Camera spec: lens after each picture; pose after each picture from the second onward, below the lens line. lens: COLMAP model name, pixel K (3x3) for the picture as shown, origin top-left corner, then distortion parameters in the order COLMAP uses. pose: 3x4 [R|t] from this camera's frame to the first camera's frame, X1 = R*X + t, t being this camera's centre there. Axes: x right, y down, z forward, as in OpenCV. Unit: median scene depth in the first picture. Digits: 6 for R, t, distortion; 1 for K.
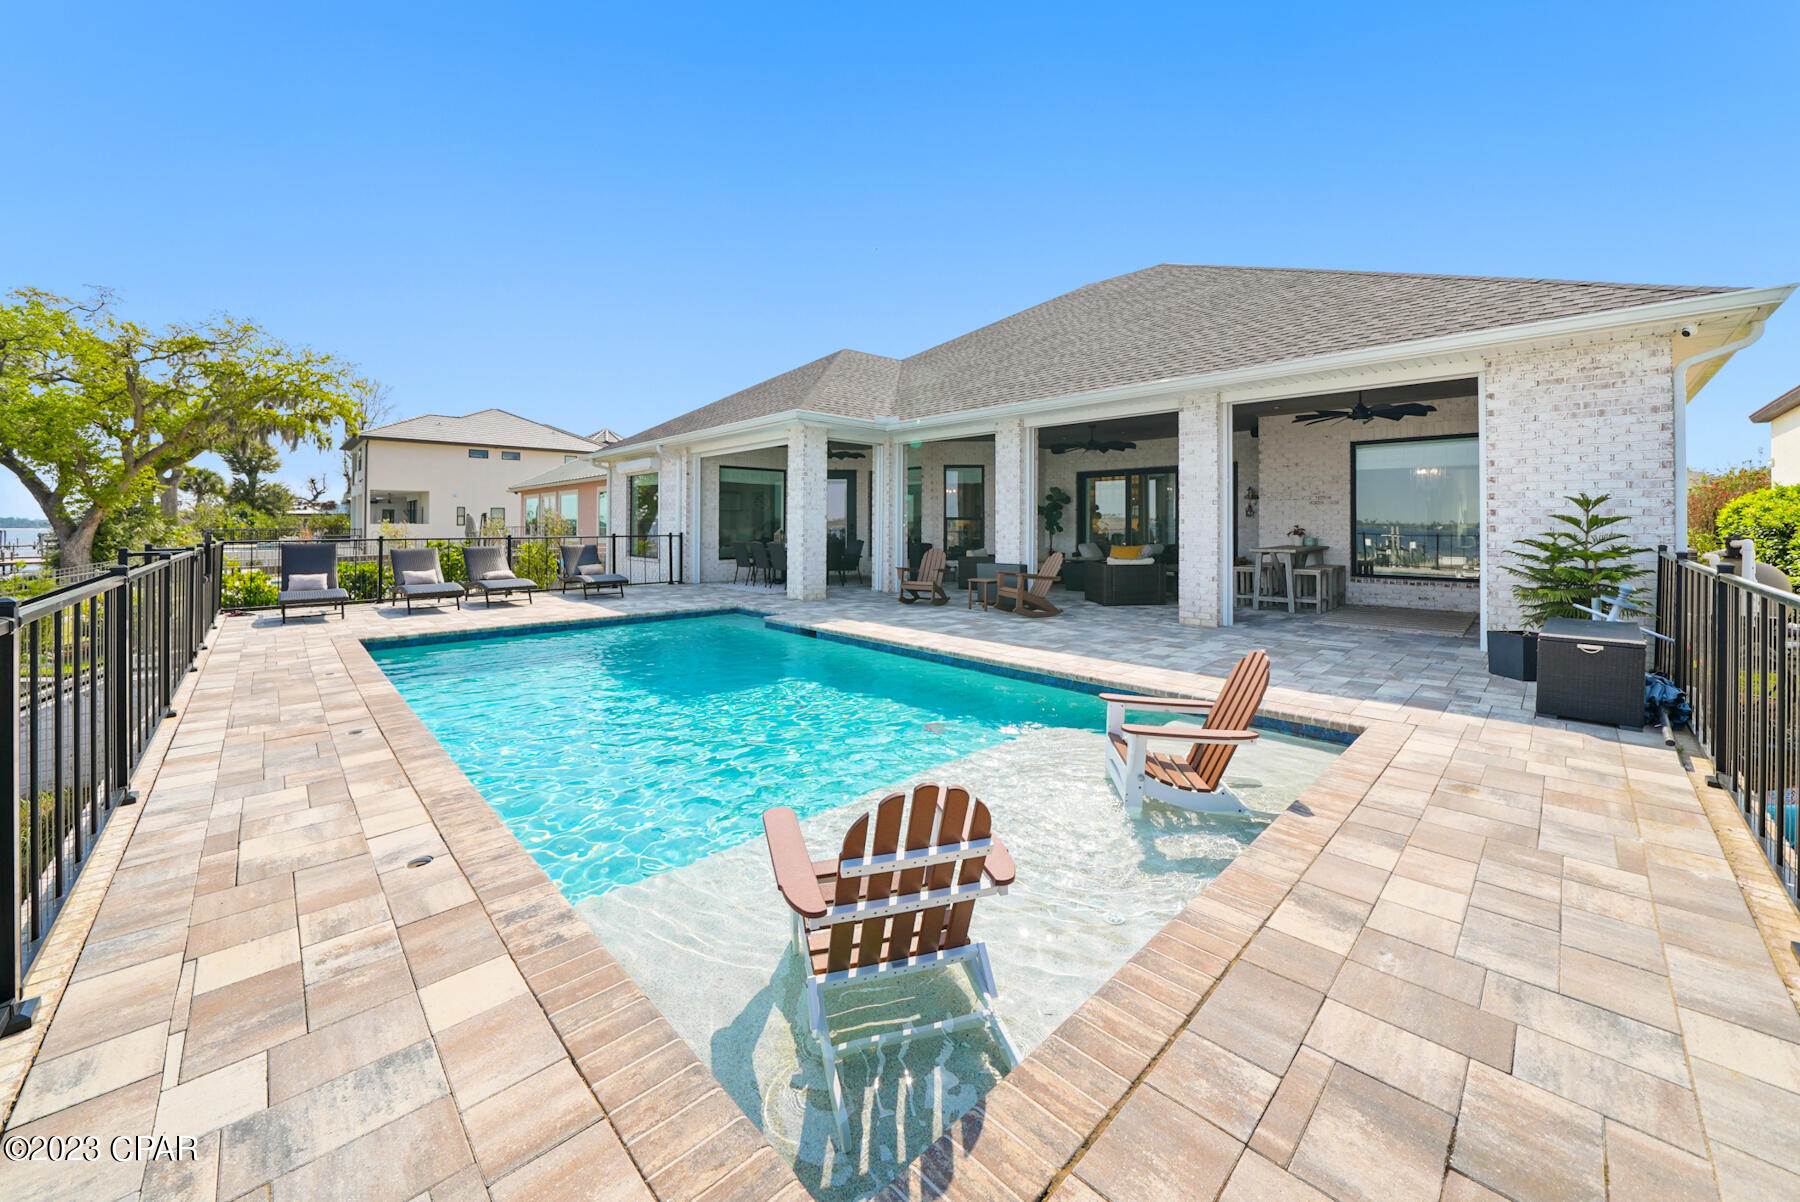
lens RADIAL K [[660.2, 0, 896.7], [0, 660.2, 522.9], [0, 0, 1]] dist [-0.000458, -0.000051]
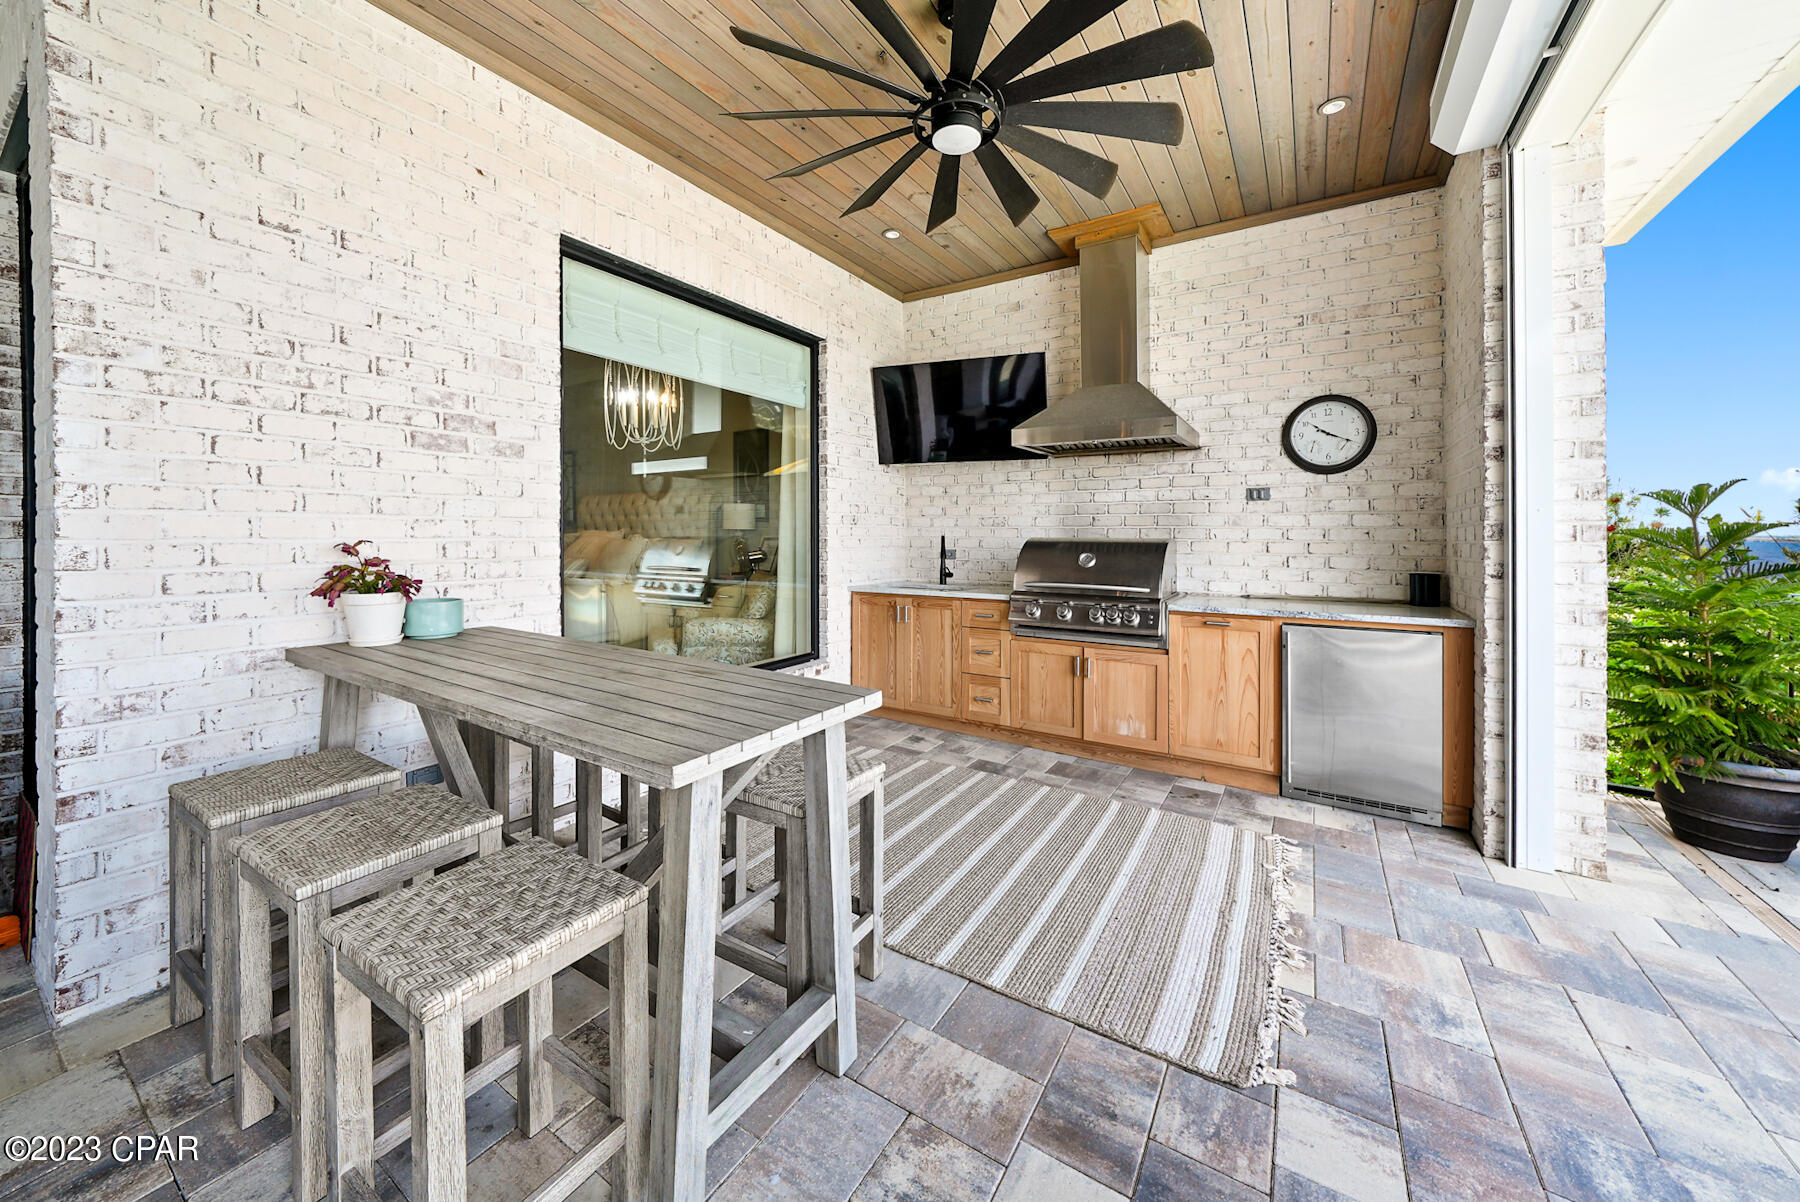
lens RADIAL K [[660.2, 0, 896.7], [0, 660.2, 522.9], [0, 0, 1]] dist [-0.000458, -0.000051]
pose [[-0.243395, 0.008969, 0.969886, 0.374419], [-0.009206, 0.999891, -0.011556, -0.001644], [-0.969883, -0.011741, -0.243286, 0.892911]]
